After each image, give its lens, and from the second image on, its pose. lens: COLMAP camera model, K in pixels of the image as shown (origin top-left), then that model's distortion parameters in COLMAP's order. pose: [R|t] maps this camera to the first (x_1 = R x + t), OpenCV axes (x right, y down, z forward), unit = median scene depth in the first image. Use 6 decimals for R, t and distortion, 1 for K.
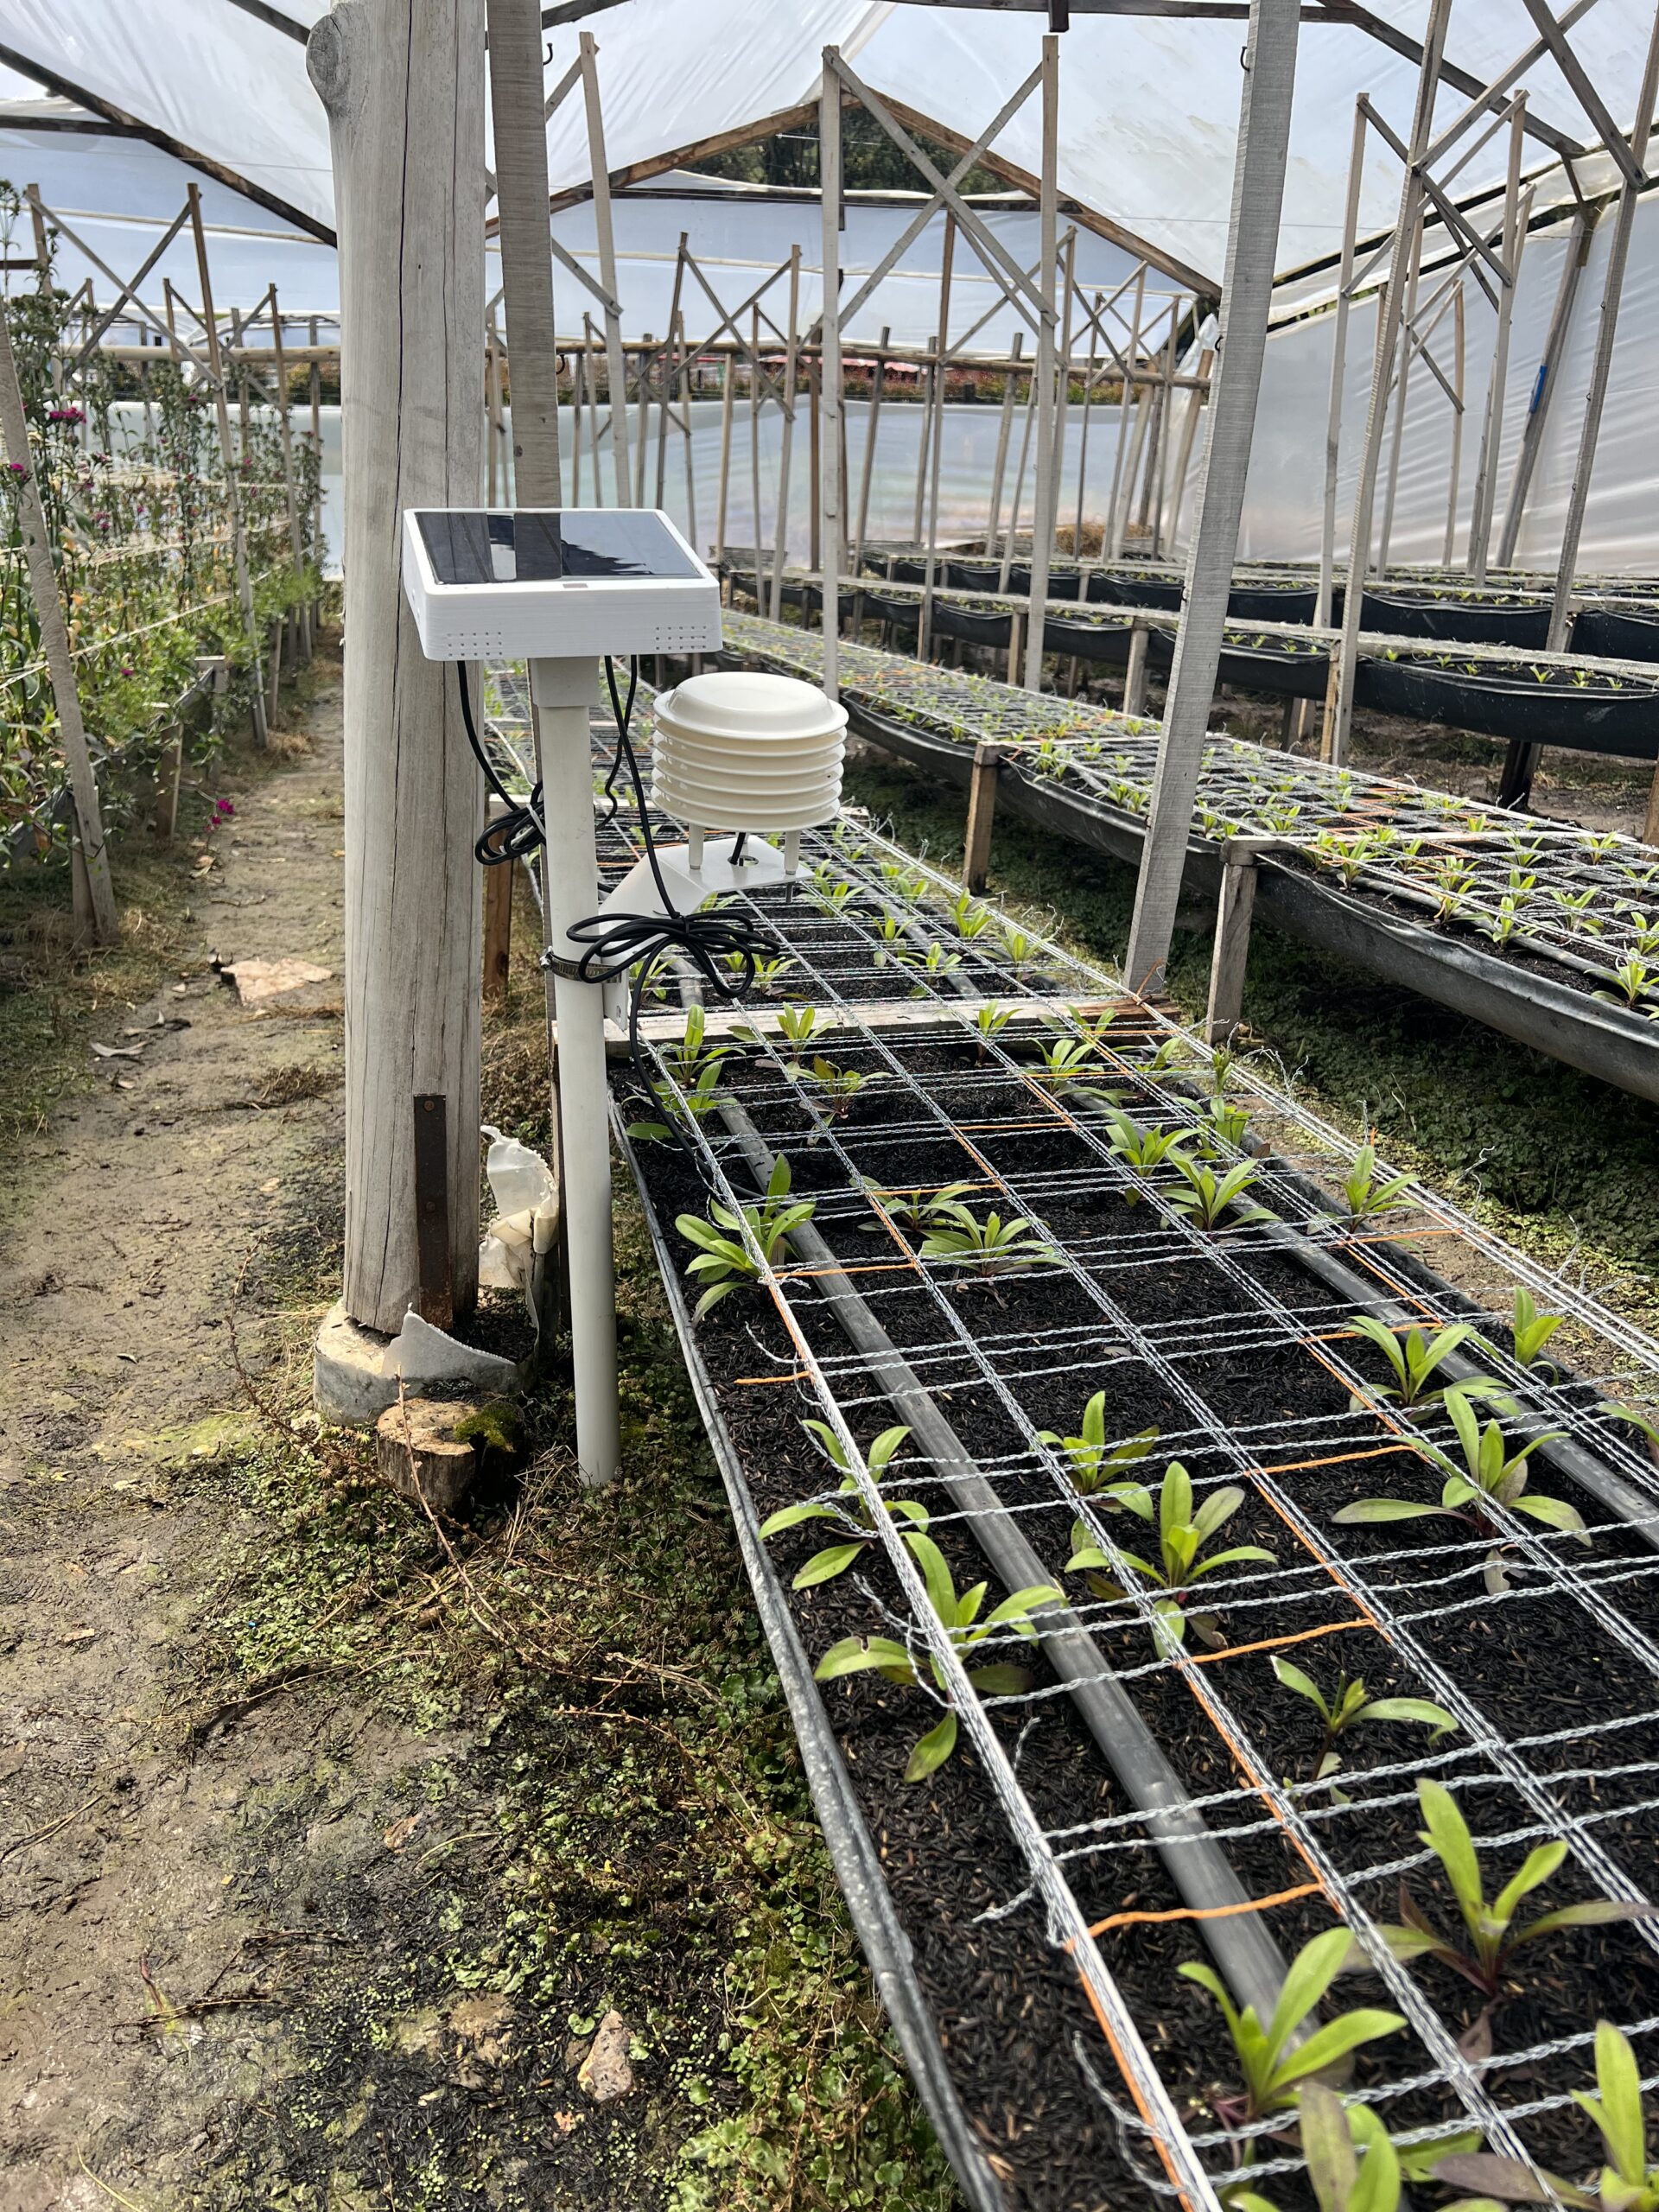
lens RADIAL K [[1671.0, 0, 815.2], [0, 1671.0, 1076.4], [0, 0, 1]] dist [0.099980, -0.000590]
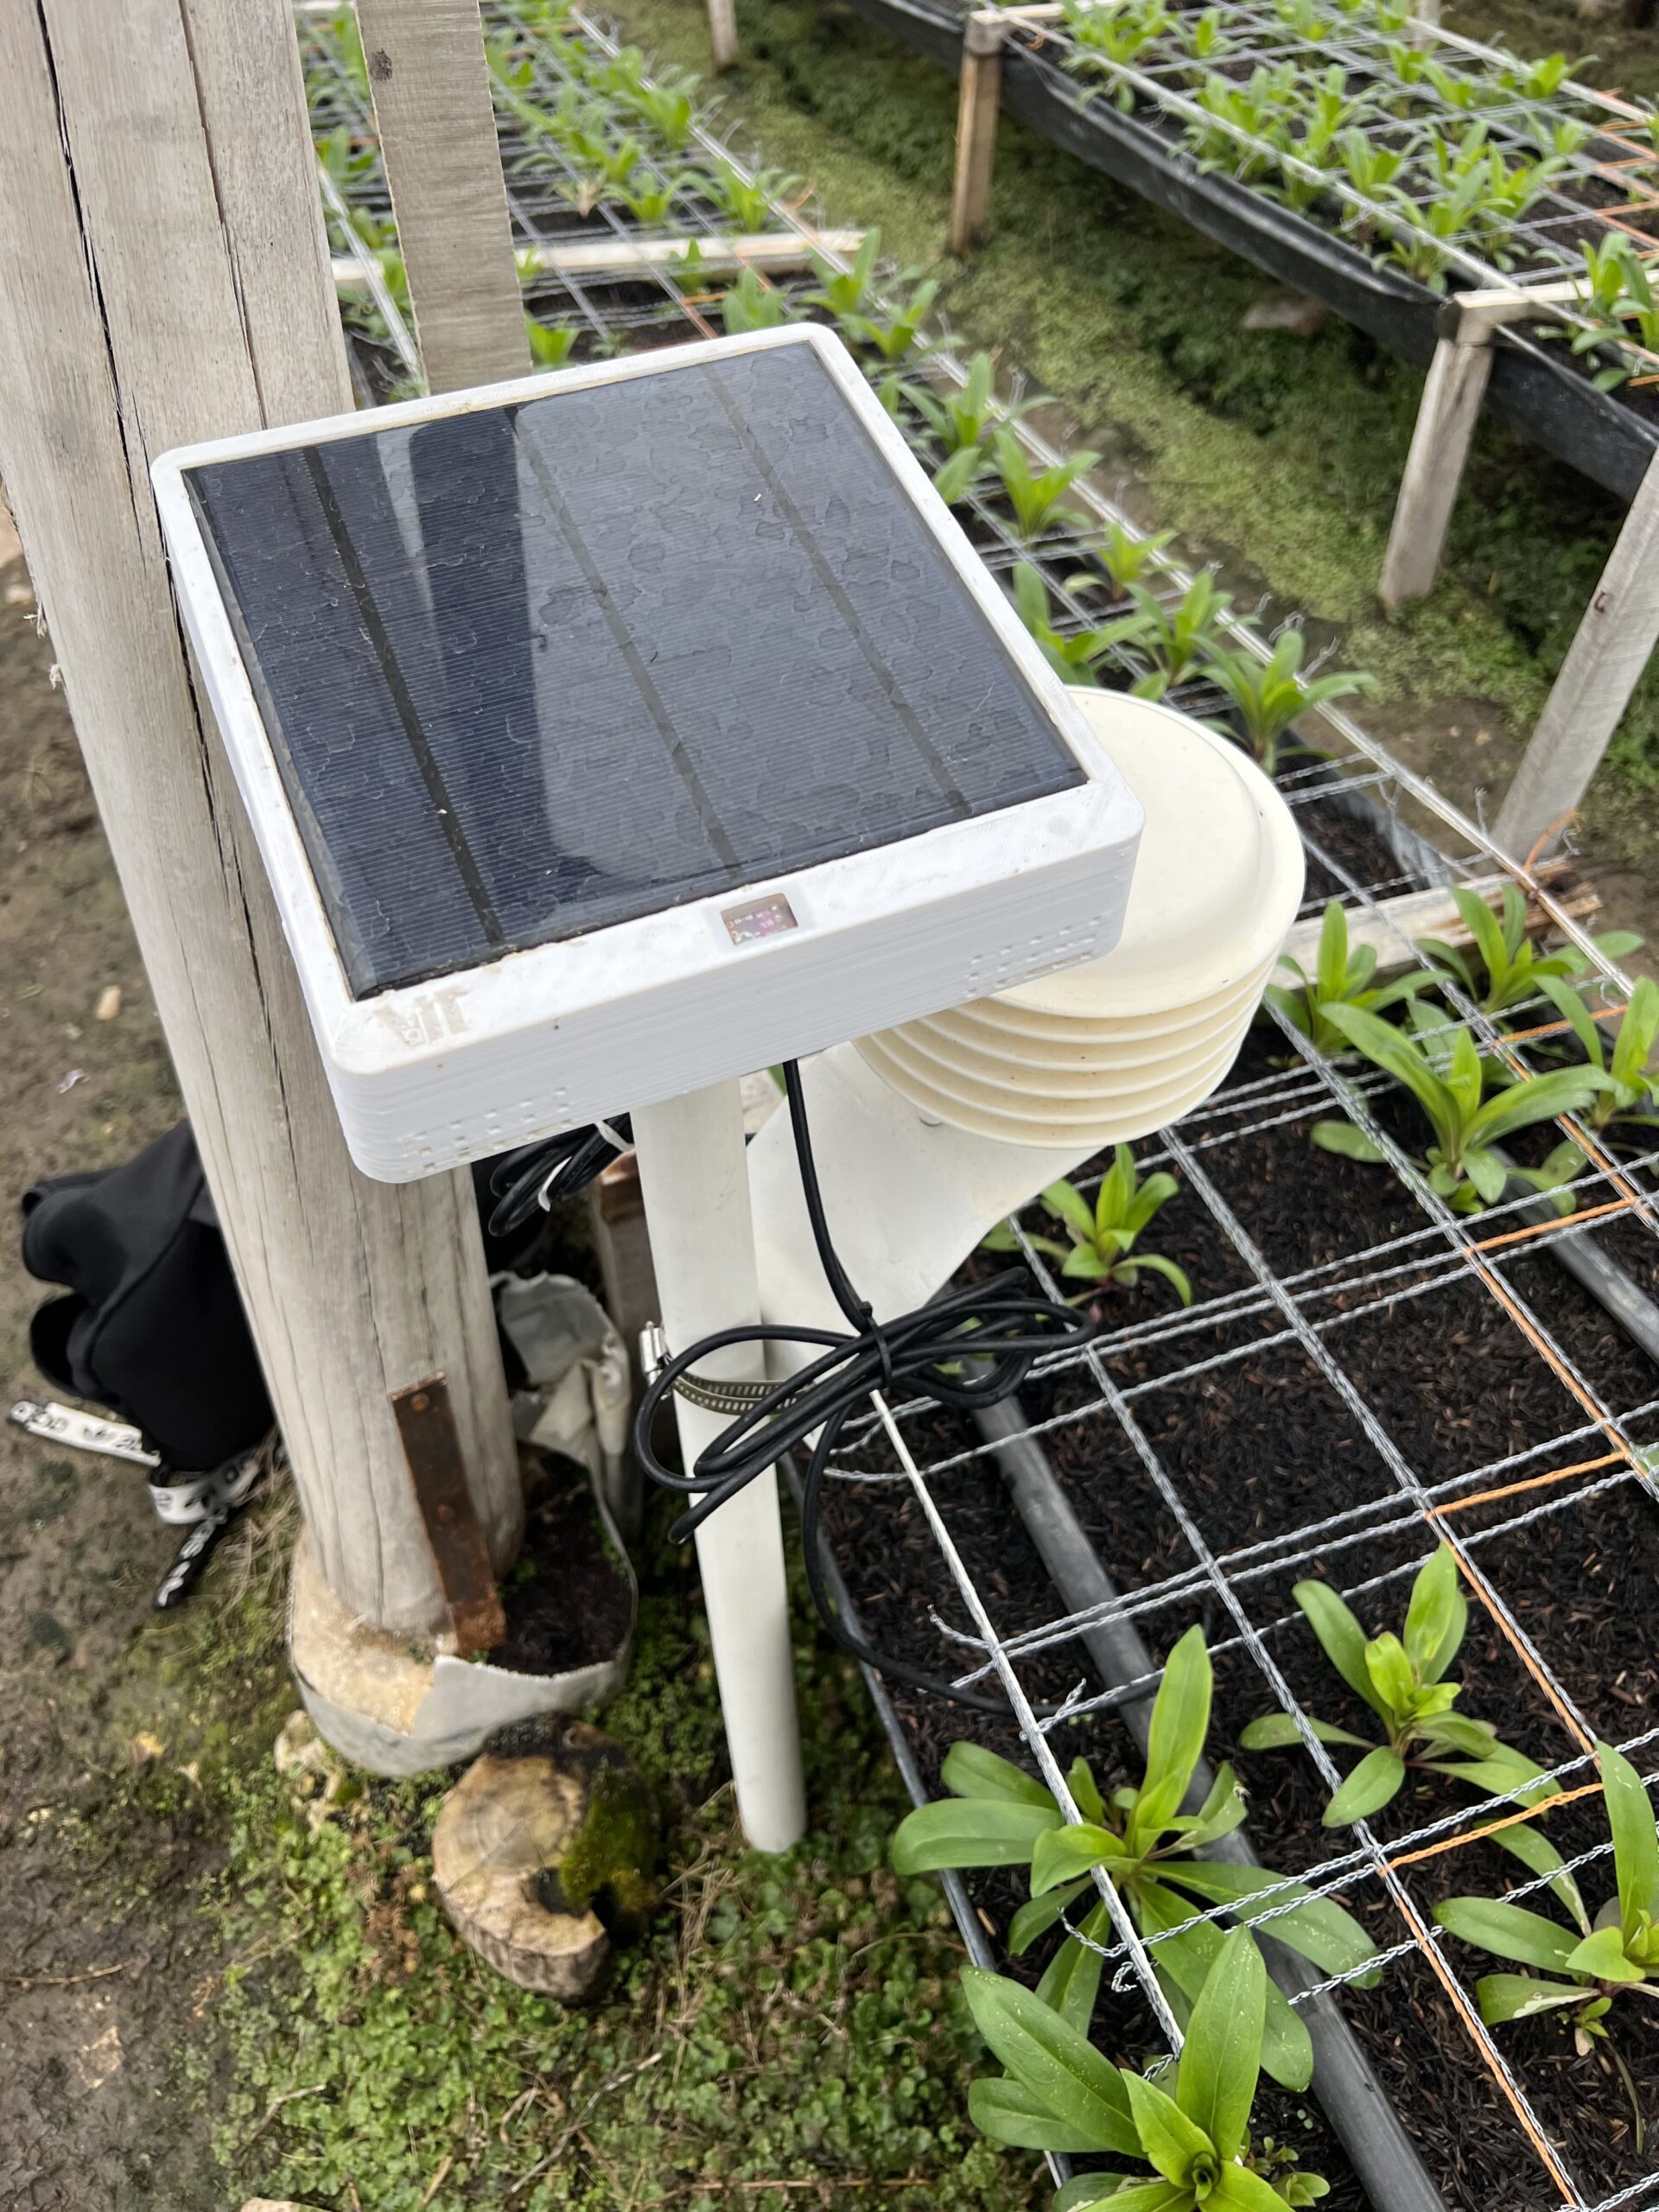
lens RADIAL K [[1716.0, 0, 829.5], [0, 1716.0, 1106.0], [0, 0, 1]] dist [0.017450, 0.003421]
pose [[0.993542, -0.100980, 0.051746, -0.111106], [0.068348, 0.896644, 0.437444, -0.302904], [-0.090571, -0.431082, 0.897756, 0.503923]]
